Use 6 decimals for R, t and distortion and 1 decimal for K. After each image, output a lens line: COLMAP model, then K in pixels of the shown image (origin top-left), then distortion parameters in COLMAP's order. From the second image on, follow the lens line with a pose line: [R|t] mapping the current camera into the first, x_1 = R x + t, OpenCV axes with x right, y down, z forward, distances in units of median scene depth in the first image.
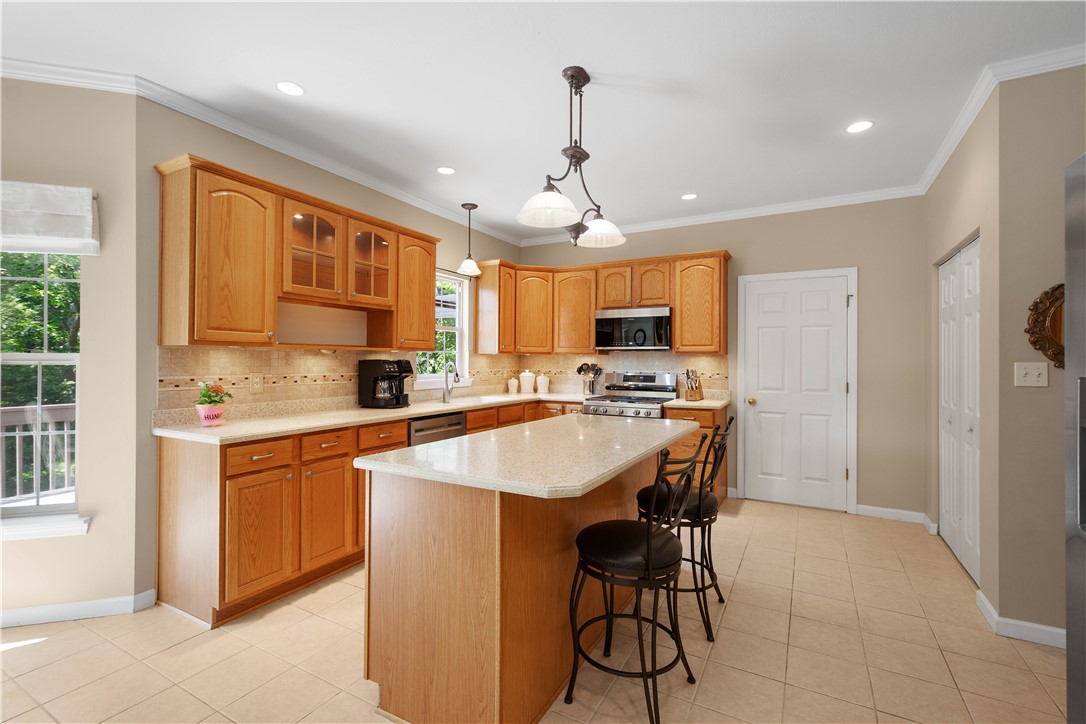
lens RADIAL K [[475.2, 0, 545.0], [0, 475.2, 356.4], [0, 0, 1]] dist [0.002969, -0.000167]
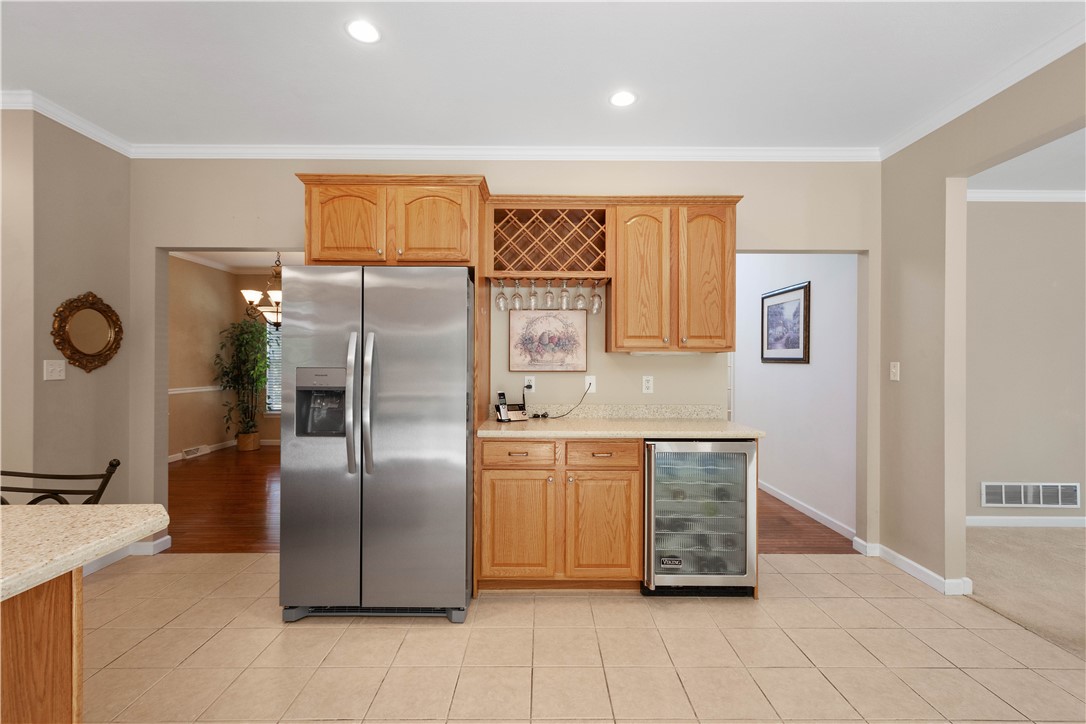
lens RADIAL K [[475.2, 0, 546.3], [0, 475.2, 362.0], [0, 0, 1]] dist [0.002969, -0.000167]
pose [[-0.493566, -0.003190, 0.869702, -0.350440], [-0.013109, 0.999907, -0.003772, 0.003290], [-0.869609, -0.013263, -0.493562, 0.281951]]
